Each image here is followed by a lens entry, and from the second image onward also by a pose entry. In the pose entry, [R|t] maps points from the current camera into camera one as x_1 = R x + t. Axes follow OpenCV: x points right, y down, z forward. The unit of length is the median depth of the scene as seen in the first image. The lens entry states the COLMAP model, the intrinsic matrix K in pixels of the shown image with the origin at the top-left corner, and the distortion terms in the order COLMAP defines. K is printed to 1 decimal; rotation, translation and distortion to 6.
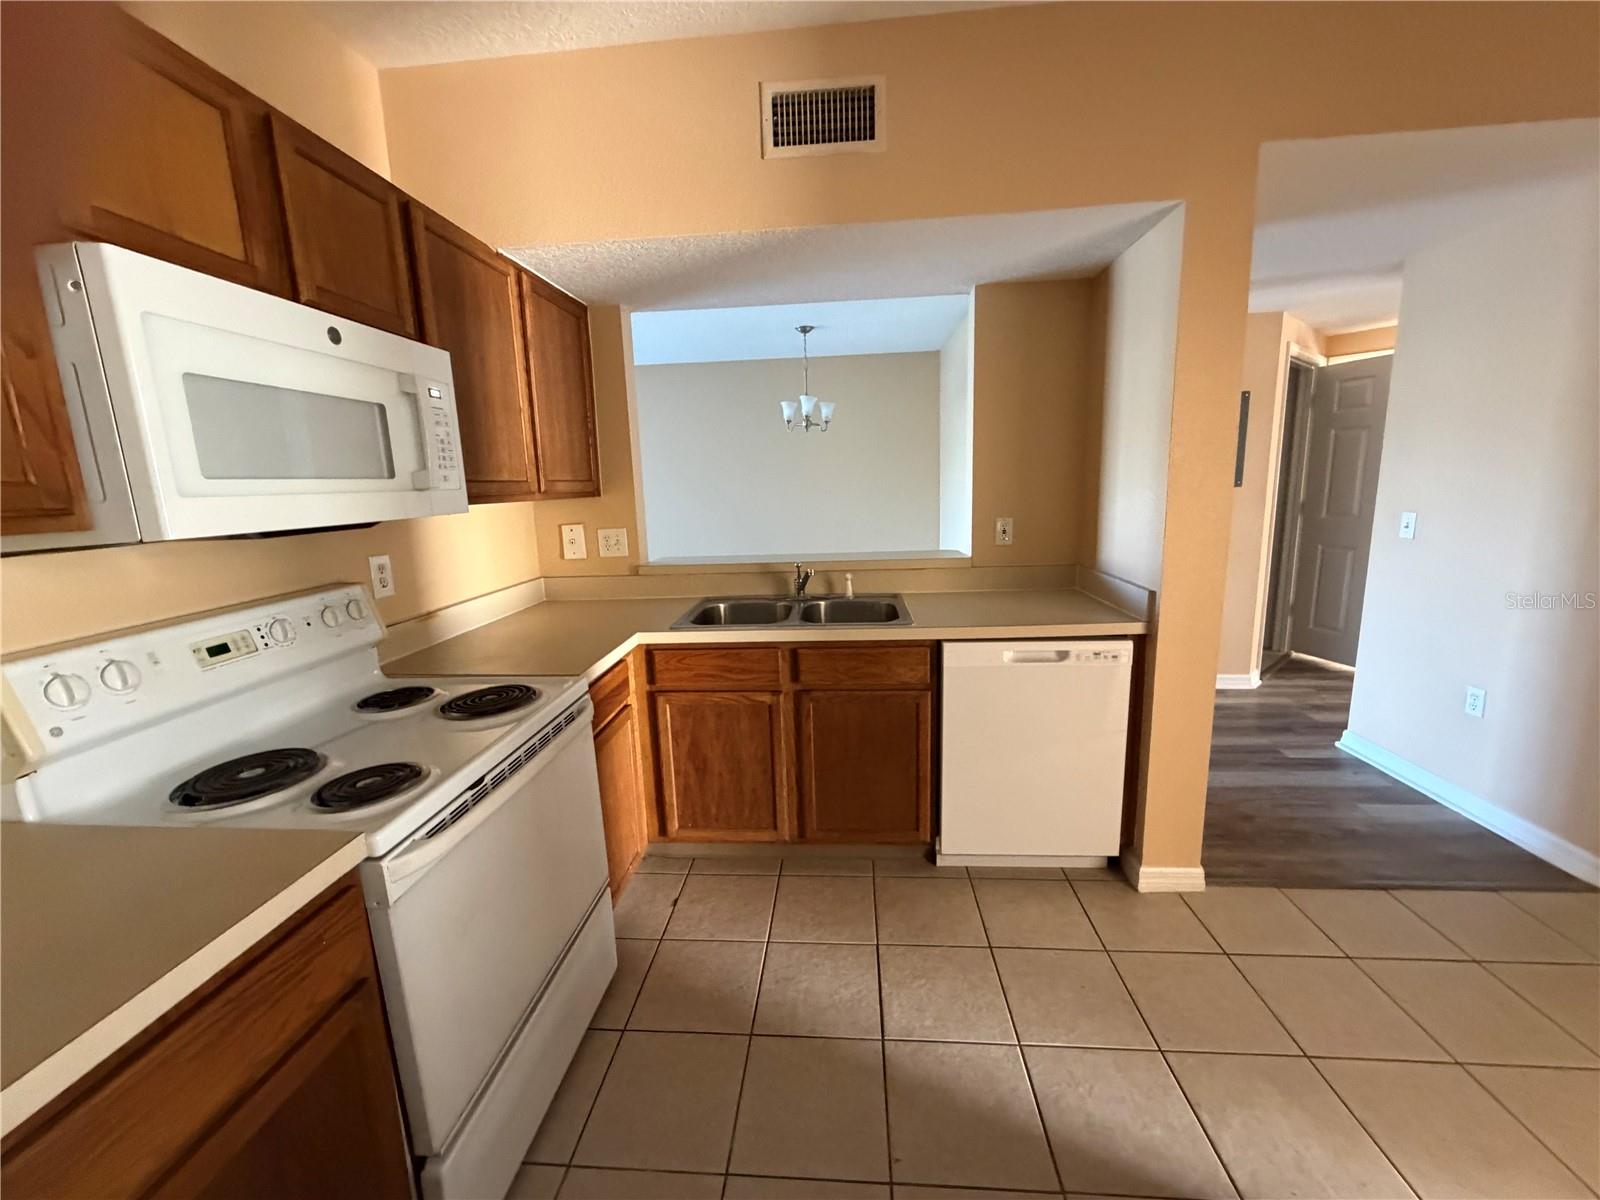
lens RADIAL K [[642.3, 0, 800.0], [0, 642.3, 600.0], [0, 0, 1]] dist [-0.000521, -0.000090]
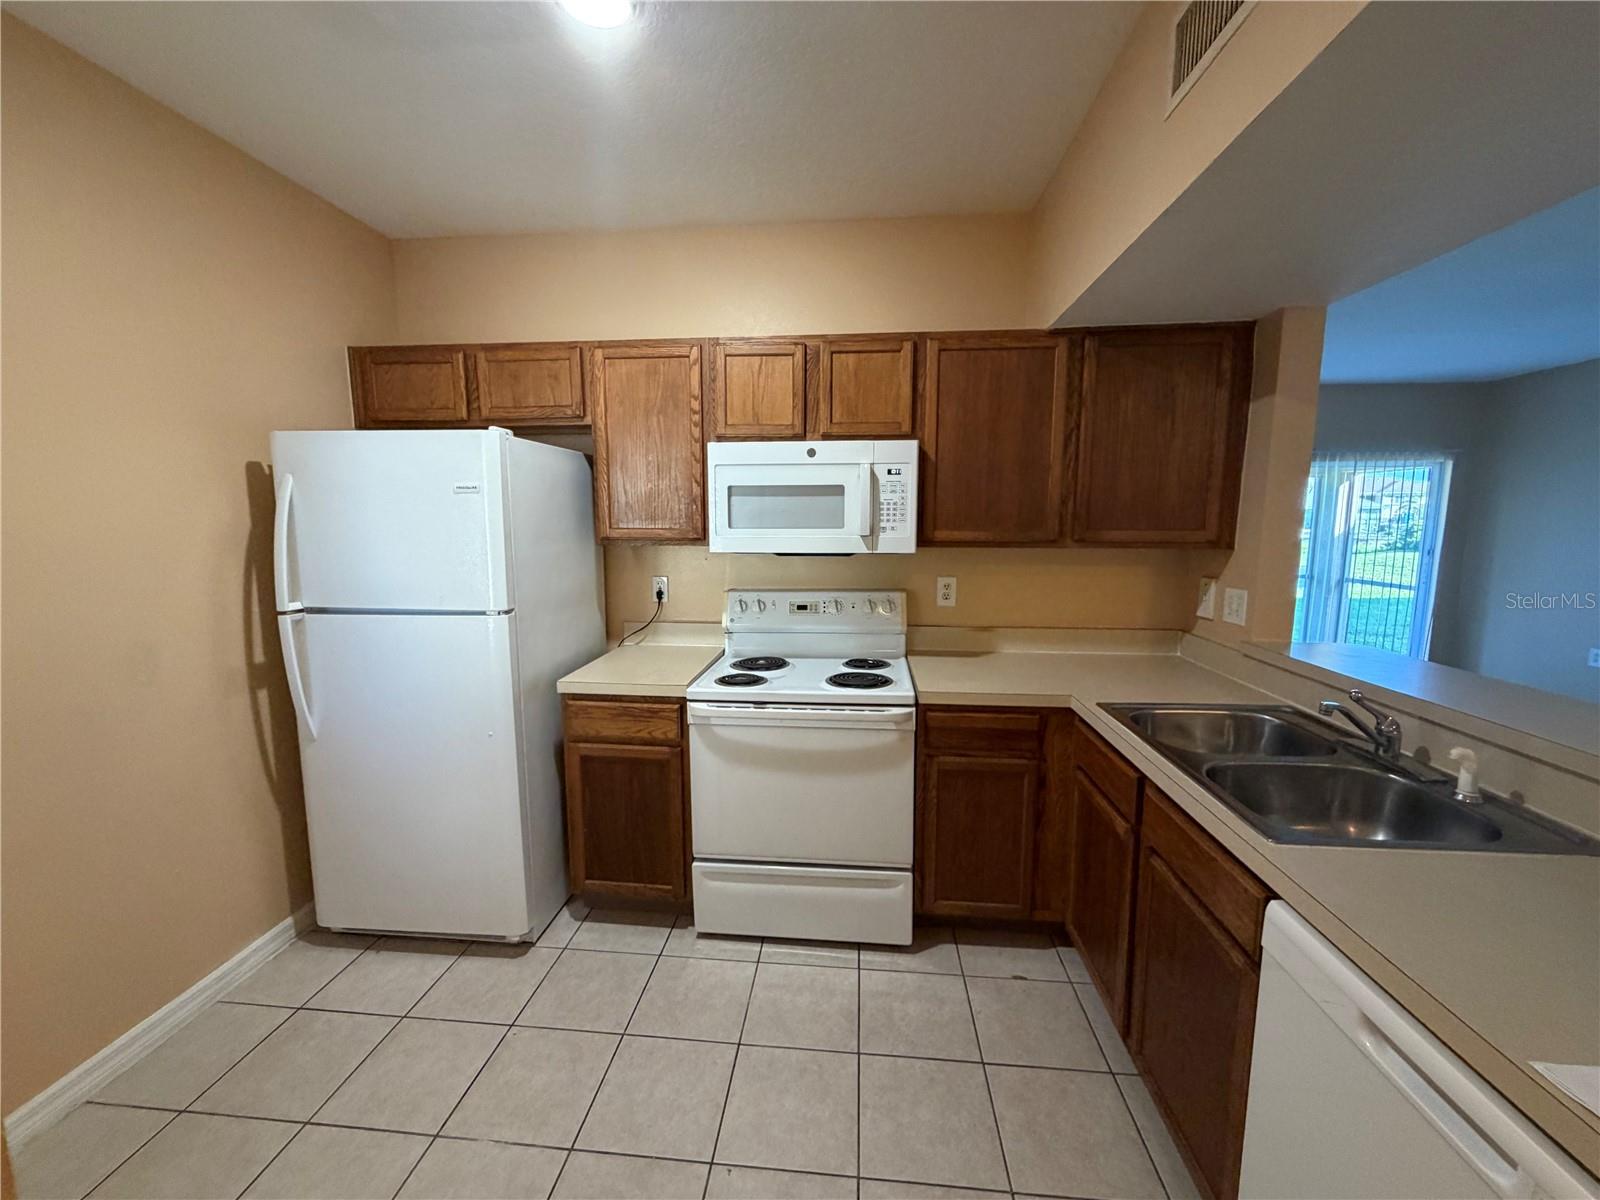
lens RADIAL K [[642.3, 0, 800.0], [0, 642.3, 600.0], [0, 0, 1]] dist [-0.000521, -0.000090]
pose [[-0.016455, 0.159264, -0.987099, 1.070499], [-0.184136, 0.969864, 0.159553, -0.260934], [0.982763, 0.184386, 0.013368, 0.926271]]
